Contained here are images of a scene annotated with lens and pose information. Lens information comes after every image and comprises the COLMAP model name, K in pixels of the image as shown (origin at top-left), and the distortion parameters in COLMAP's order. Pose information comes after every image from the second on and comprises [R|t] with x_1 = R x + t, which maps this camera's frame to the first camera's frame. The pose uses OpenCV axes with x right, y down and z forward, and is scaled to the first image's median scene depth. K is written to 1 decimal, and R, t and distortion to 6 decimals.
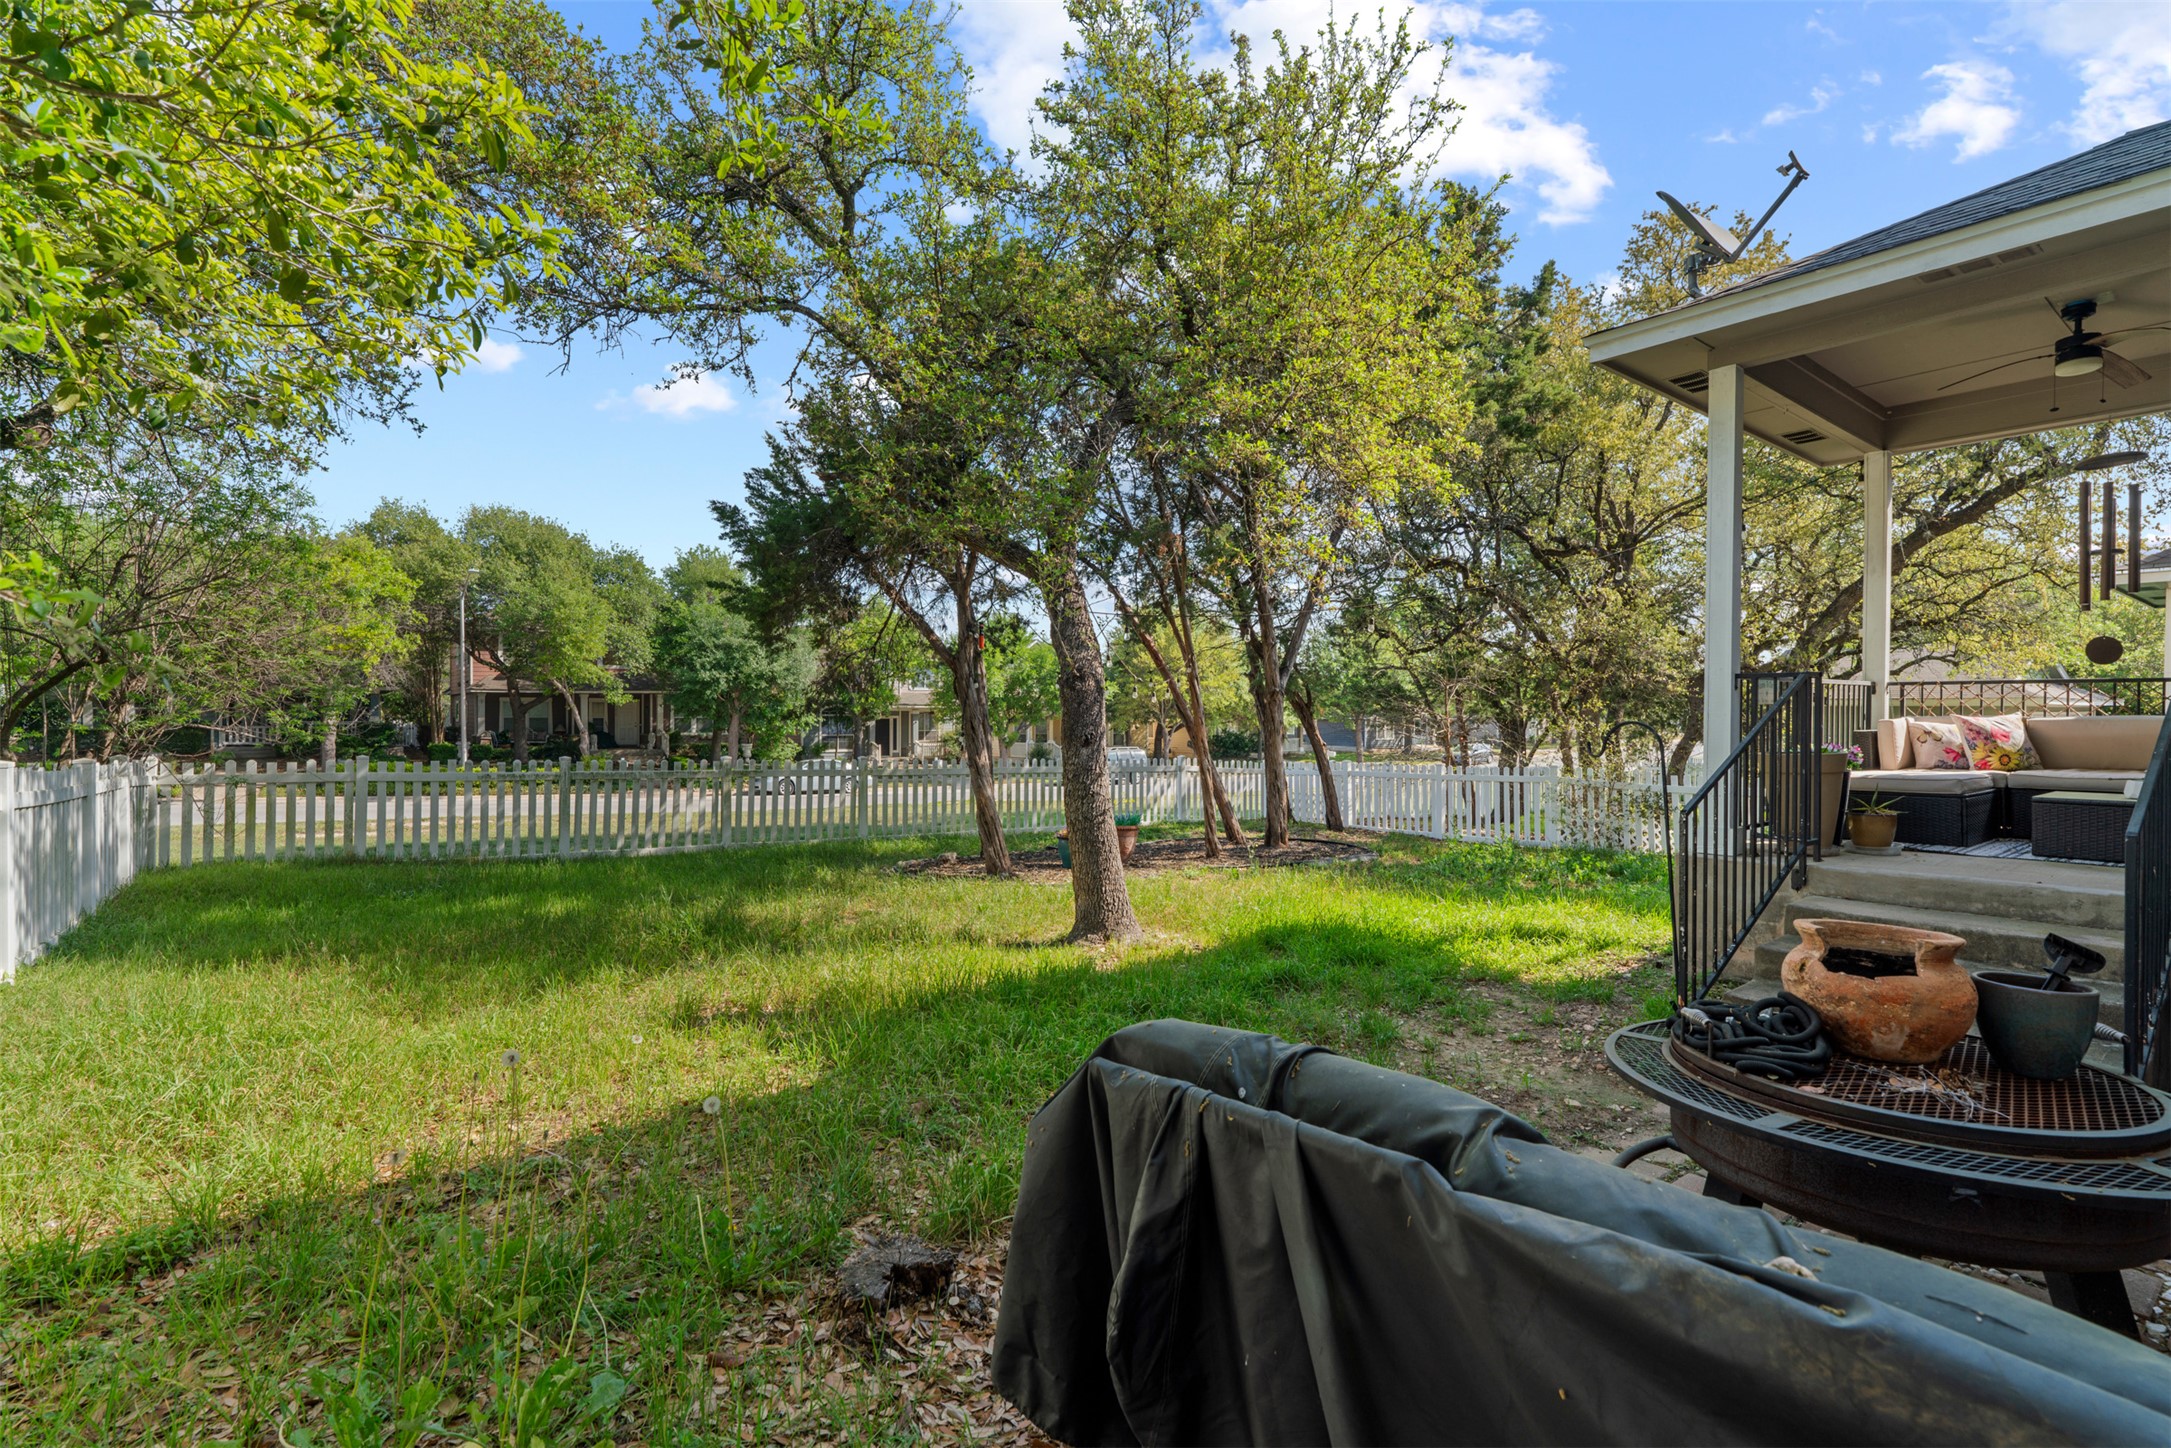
lens RADIAL K [[982.8, 0, 1080.4], [0, 982.8, 717.3], [0, 0, 1]] dist [-0.006014, 0.001247]
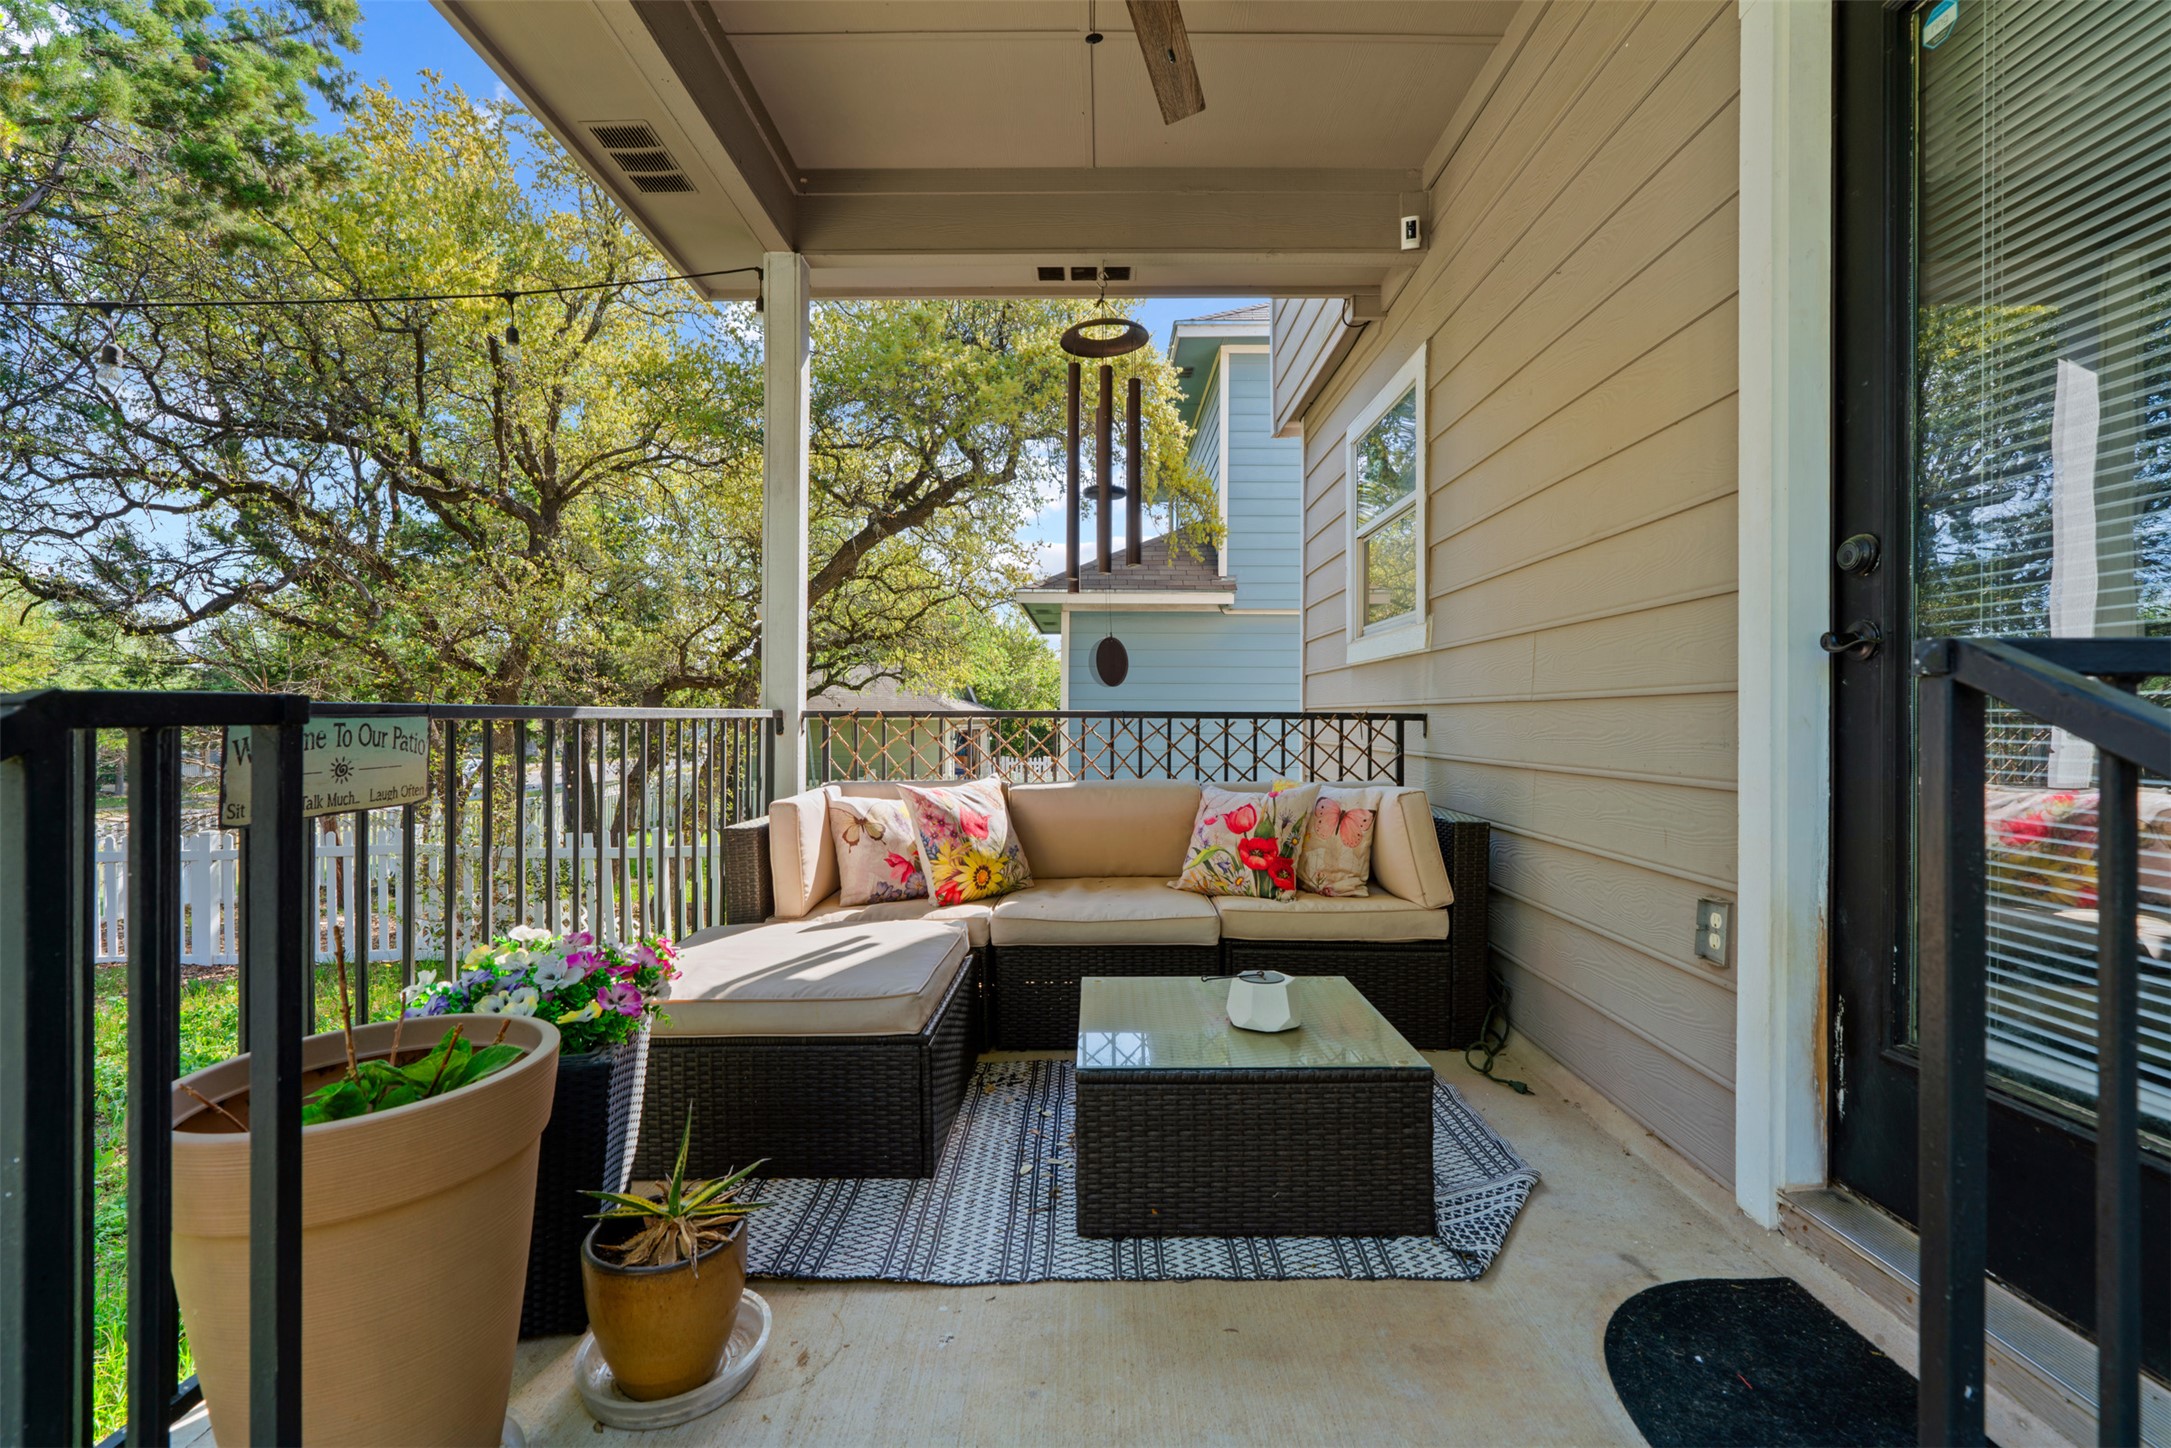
lens RADIAL K [[982.8, 0, 1080.4], [0, 982.8, 717.3], [0, 0, 1]] dist [-0.006014, 0.001247]
pose [[0.614370, -0.000749, 0.789017, 0.505099], [0.005927, 0.999976, -0.003666, -0.029542], [-0.788995, 0.006929, 0.614360, 0.566689]]
